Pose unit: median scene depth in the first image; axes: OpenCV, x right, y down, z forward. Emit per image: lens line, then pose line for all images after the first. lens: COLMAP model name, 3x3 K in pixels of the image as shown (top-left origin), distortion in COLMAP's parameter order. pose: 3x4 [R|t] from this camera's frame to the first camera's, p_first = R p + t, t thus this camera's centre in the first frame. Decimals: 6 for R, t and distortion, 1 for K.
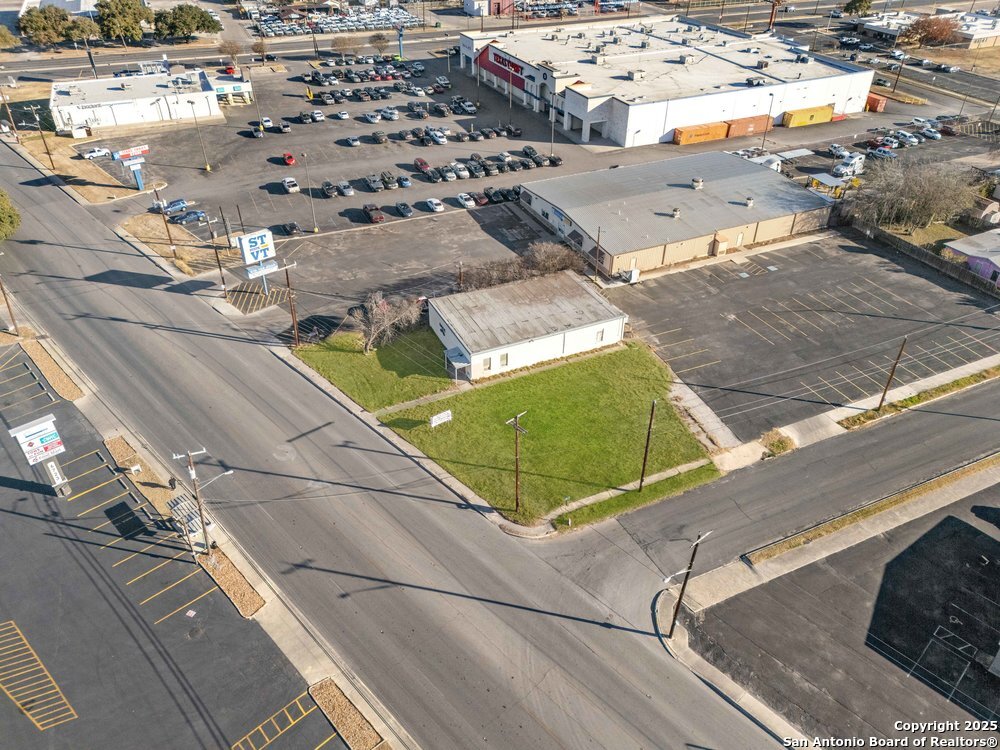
lens RADIAL K [[701.7, 0, 503.1], [0, 701.7, 358.8], [0, 0, 1]] dist [0.076757, -0.079524]
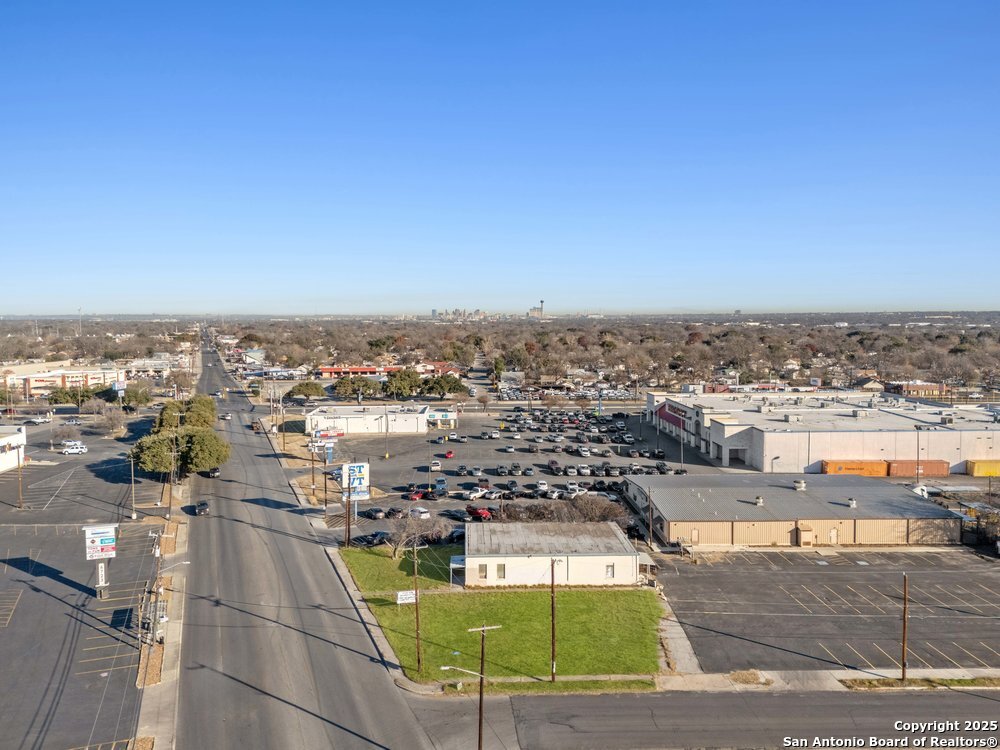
lens RADIAL K [[701.7, 0, 503.1], [0, 701.7, 358.8], [0, 0, 1]] dist [0.076757, -0.079524]
pose [[0.927888, 0.009303, -0.372744, 0.358808], [-0.203402, 0.850466, -0.485113, 0.220715], [0.312493, 0.525947, 0.791030, 0.020558]]
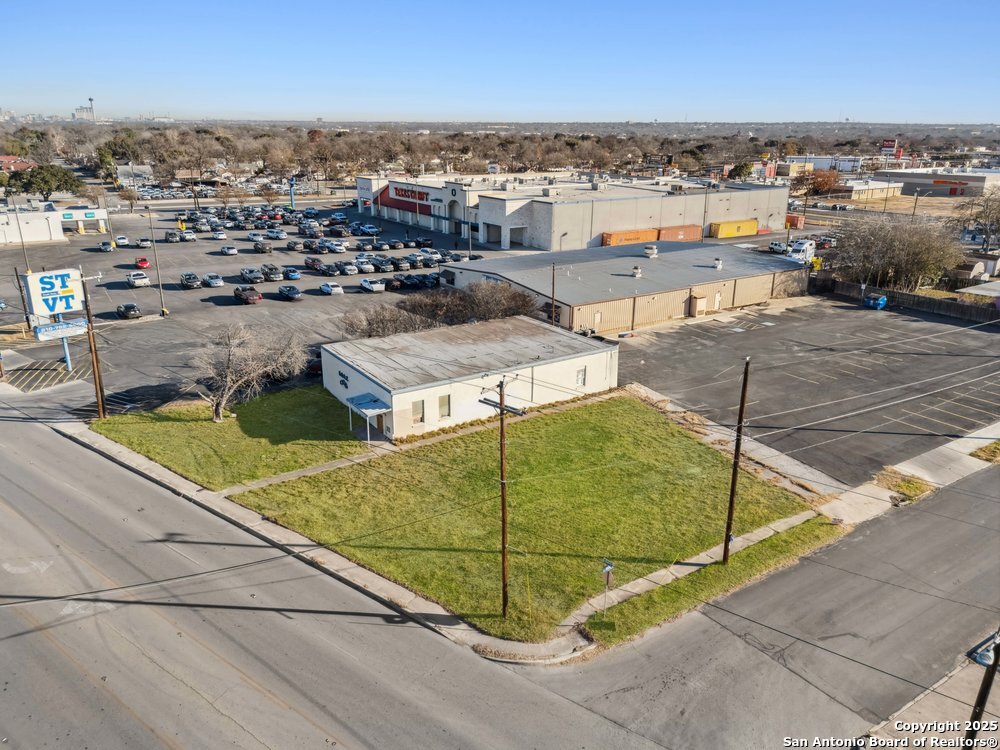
lens RADIAL K [[712.5, 0, 500.0], [0, 712.5, 375.0], [0, 0, 1]] dist [0.082608, -0.095609]
pose [[0.989917, -0.049704, 0.132639, -0.030662], [0.083042, 0.962255, -0.259169, 0.134647], [-0.114751, 0.267570, 0.956681, 0.346297]]
